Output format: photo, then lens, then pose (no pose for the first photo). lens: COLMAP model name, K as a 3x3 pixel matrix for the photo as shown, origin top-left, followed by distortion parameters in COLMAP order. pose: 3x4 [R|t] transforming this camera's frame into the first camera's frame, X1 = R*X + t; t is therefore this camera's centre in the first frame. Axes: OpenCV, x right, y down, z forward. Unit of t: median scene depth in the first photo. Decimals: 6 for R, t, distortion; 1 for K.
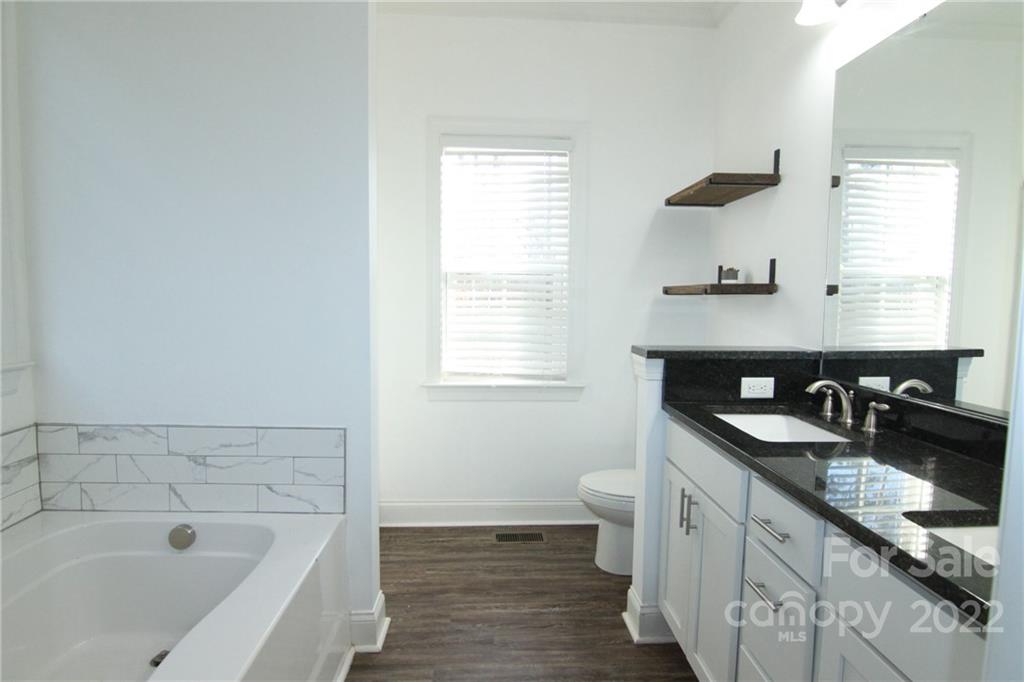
lens RADIAL K [[527.2, 0, 517.1], [0, 527.2, 334.5], [0, 0, 1]] dist [-0.004188, -0.010918]
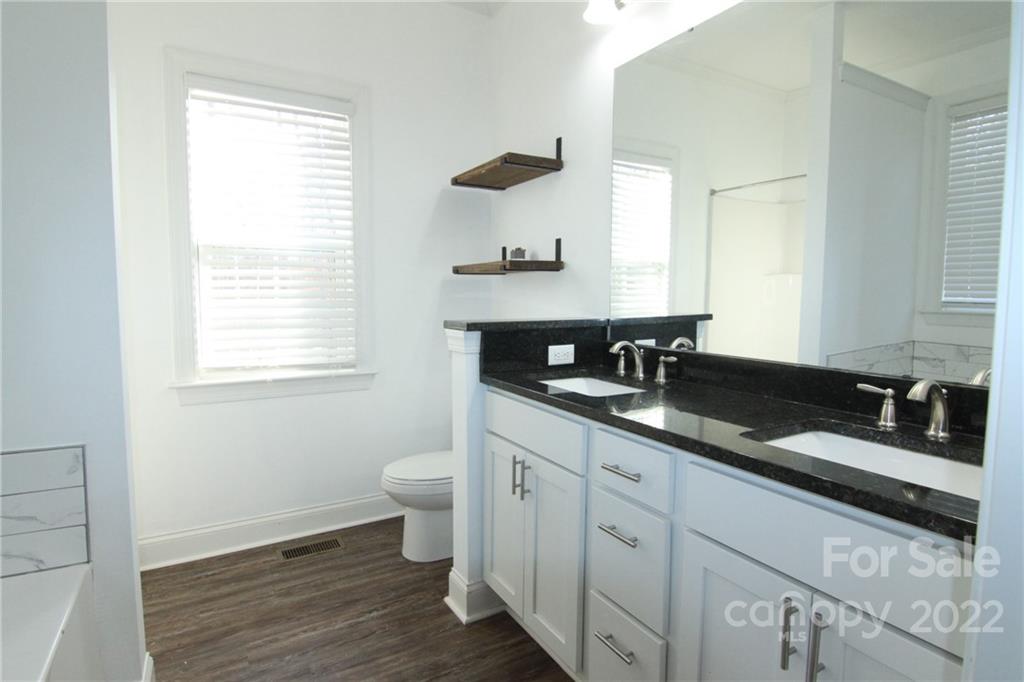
lens RADIAL K [[527.2, 0, 512.4], [0, 527.2, 336.1], [0, 0, 1]] dist [-0.004188, -0.010918]
pose [[0.885355, -0.044465, 0.462784, -0.109213], [0.040537, 0.999008, 0.018434, 0.033091], [-0.463144, 0.002439, 0.886280, 0.078594]]
